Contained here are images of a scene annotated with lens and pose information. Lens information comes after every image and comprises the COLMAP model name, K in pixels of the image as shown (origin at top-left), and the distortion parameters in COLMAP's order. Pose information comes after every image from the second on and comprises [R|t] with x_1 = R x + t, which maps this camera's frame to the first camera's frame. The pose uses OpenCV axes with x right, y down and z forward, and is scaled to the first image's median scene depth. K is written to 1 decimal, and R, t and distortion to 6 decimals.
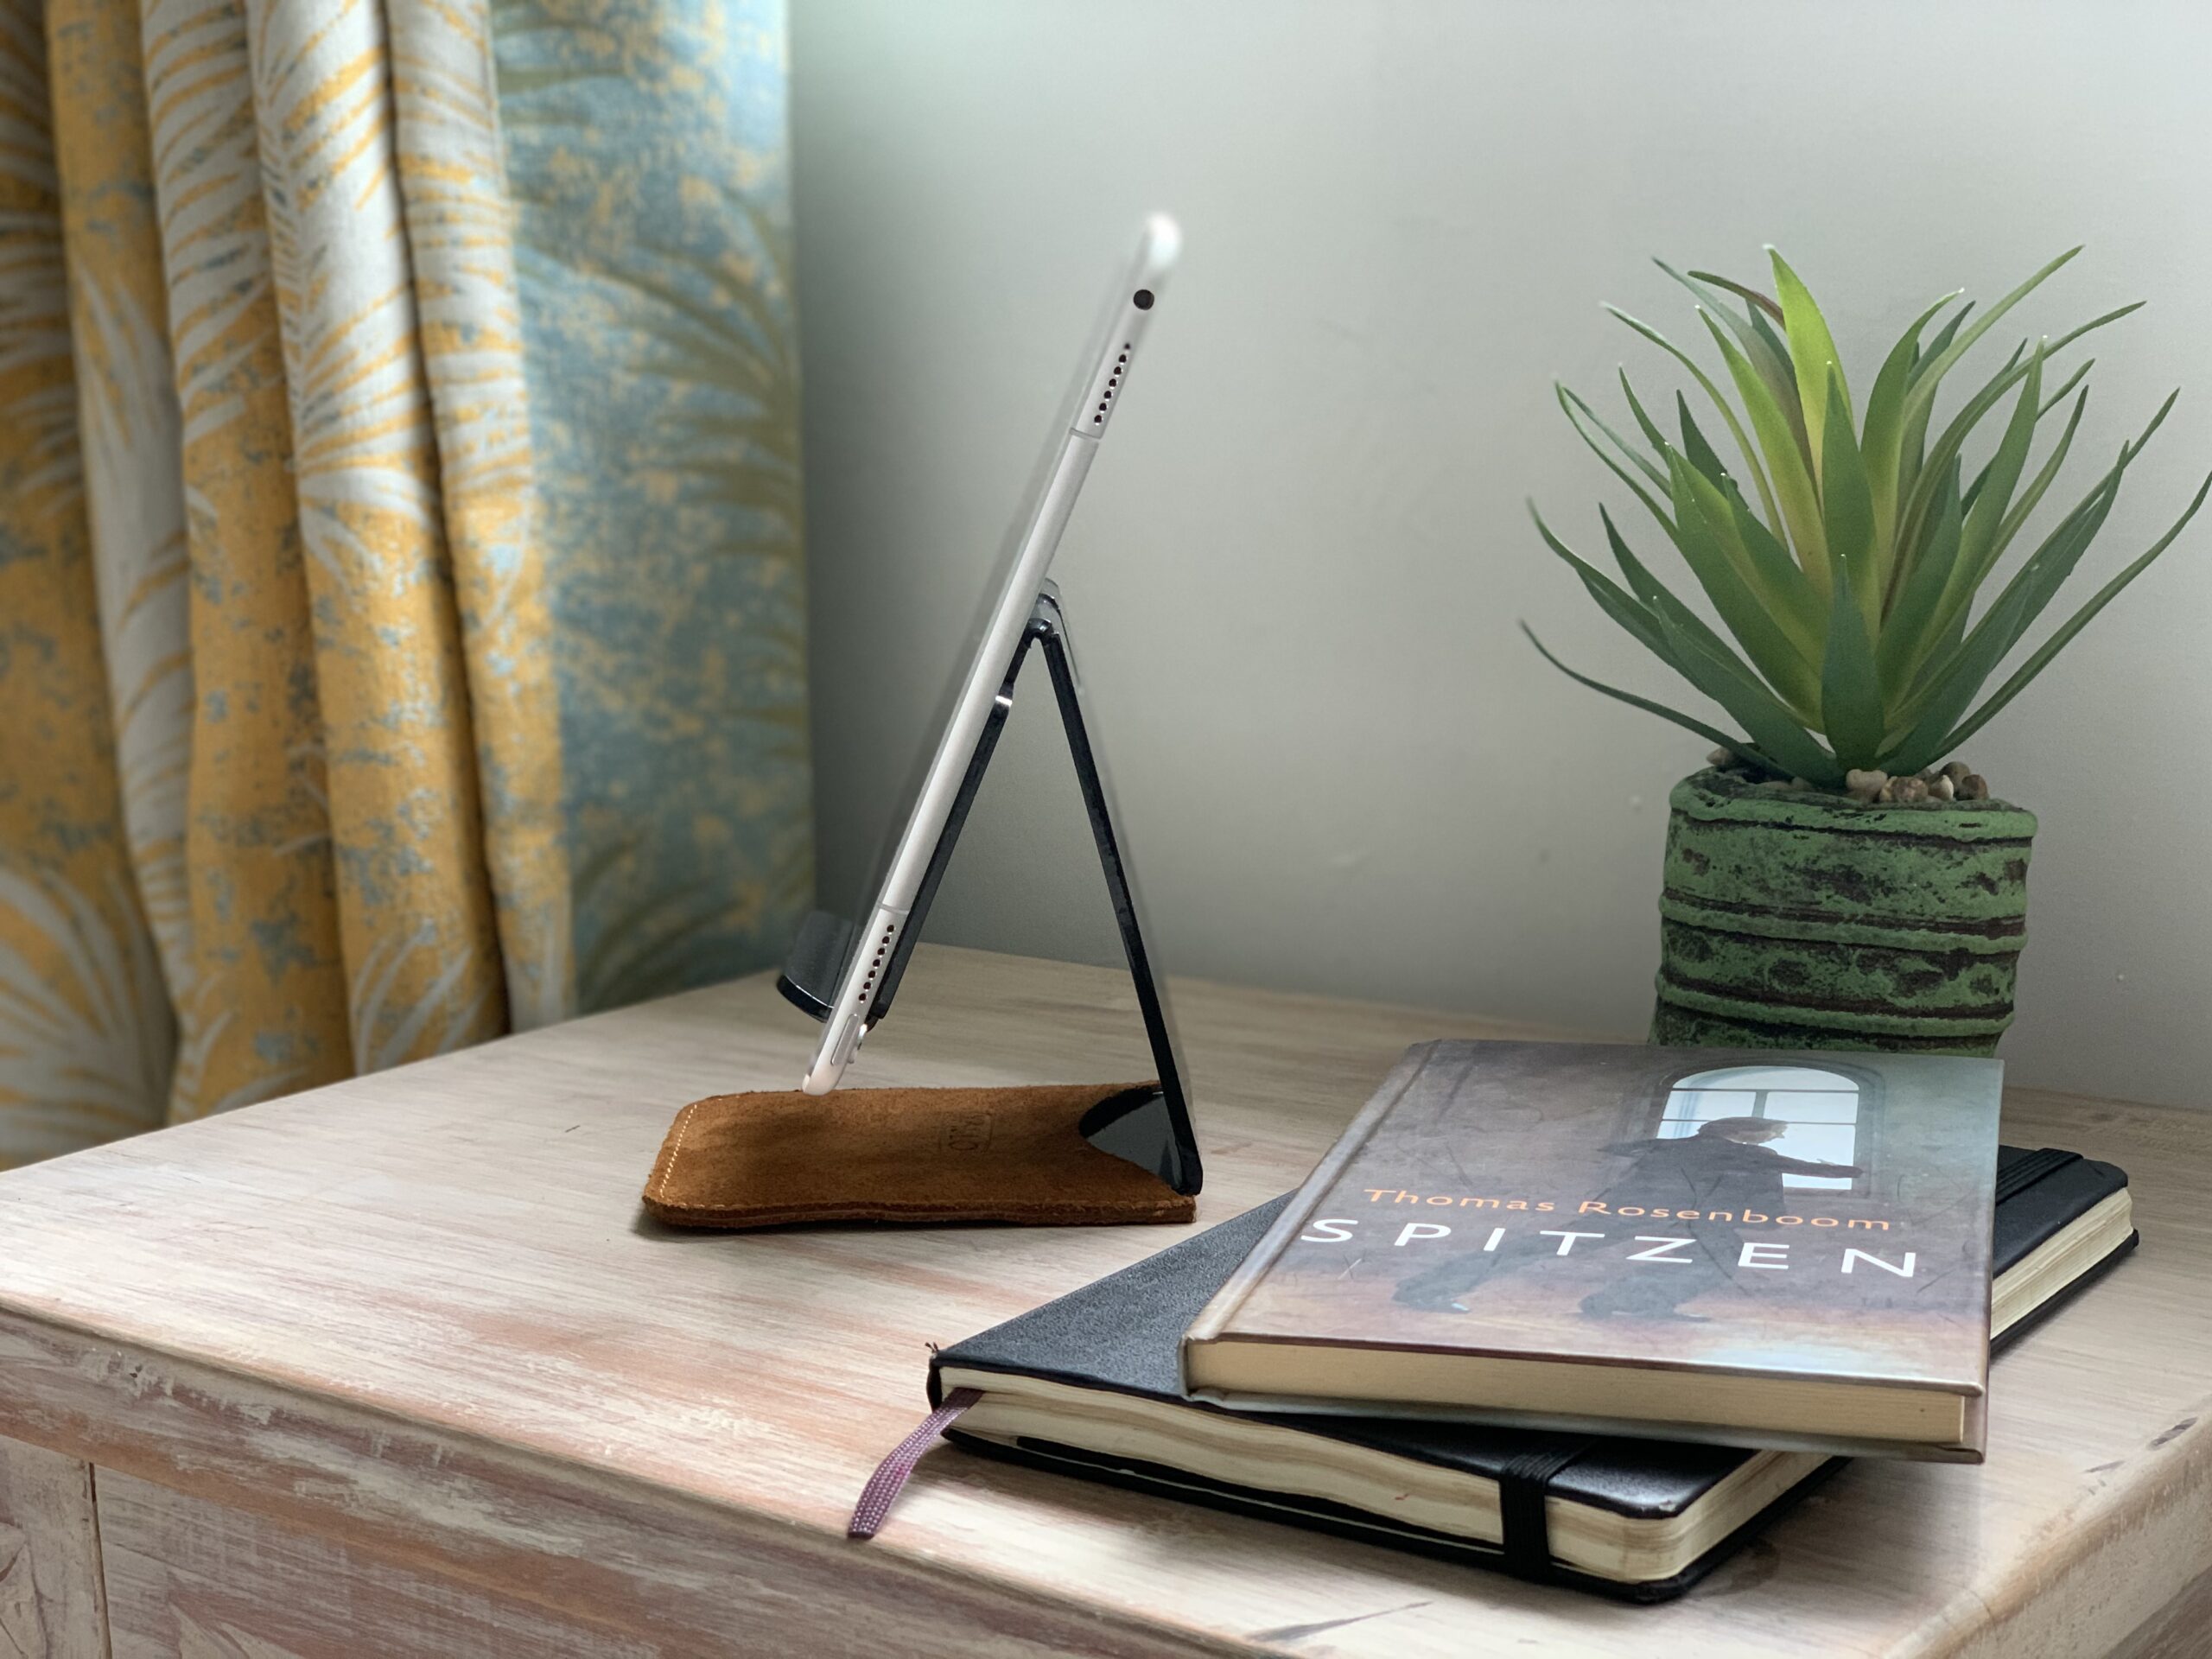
lens RADIAL K [[3259.5, 0, 1106.0], [0, 3259.5, 829.5], [0, 0, 1]] dist [0.149556, -0.730473]
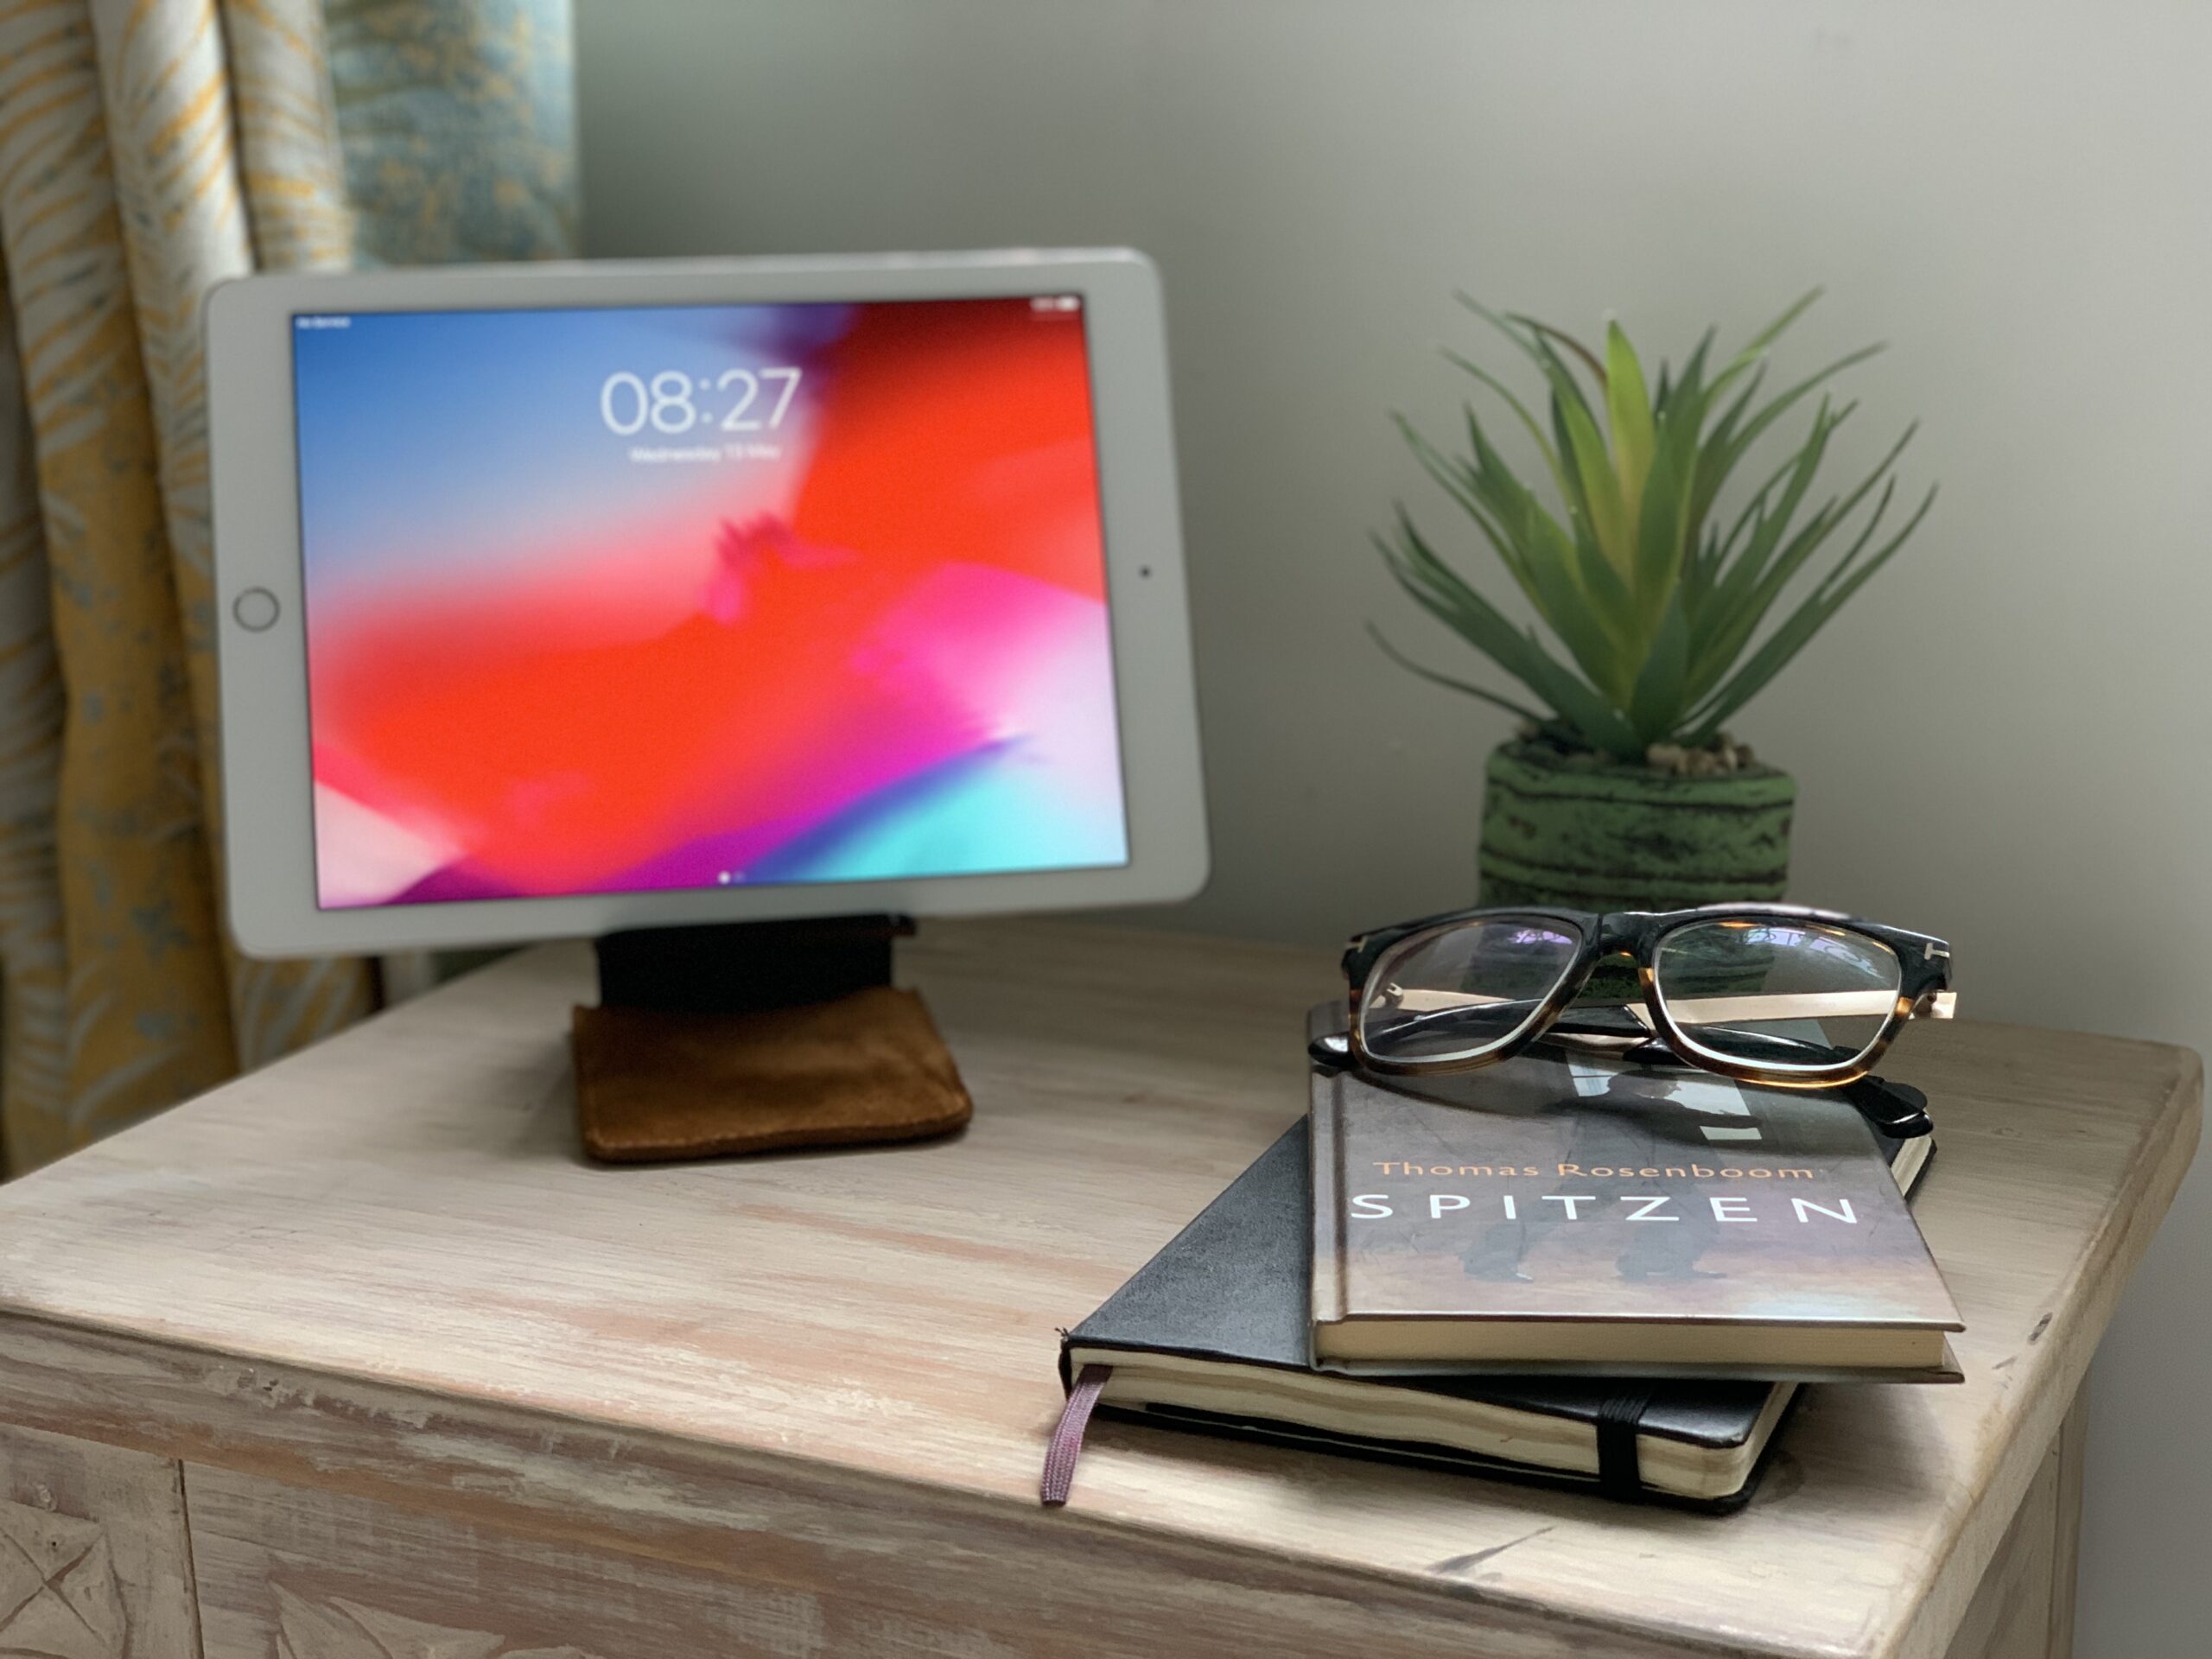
lens RADIAL K [[3259.5, 0, 1106.0], [0, 3259.5, 829.5], [0, 0, 1]] dist [0.149556, -0.730473]
pose [[0.978395, -0.043465, 0.202125, -0.223404], [0.028219, 0.996576, 0.077712, -0.094103], [-0.204810, -0.070329, 0.976272, -0.116830]]
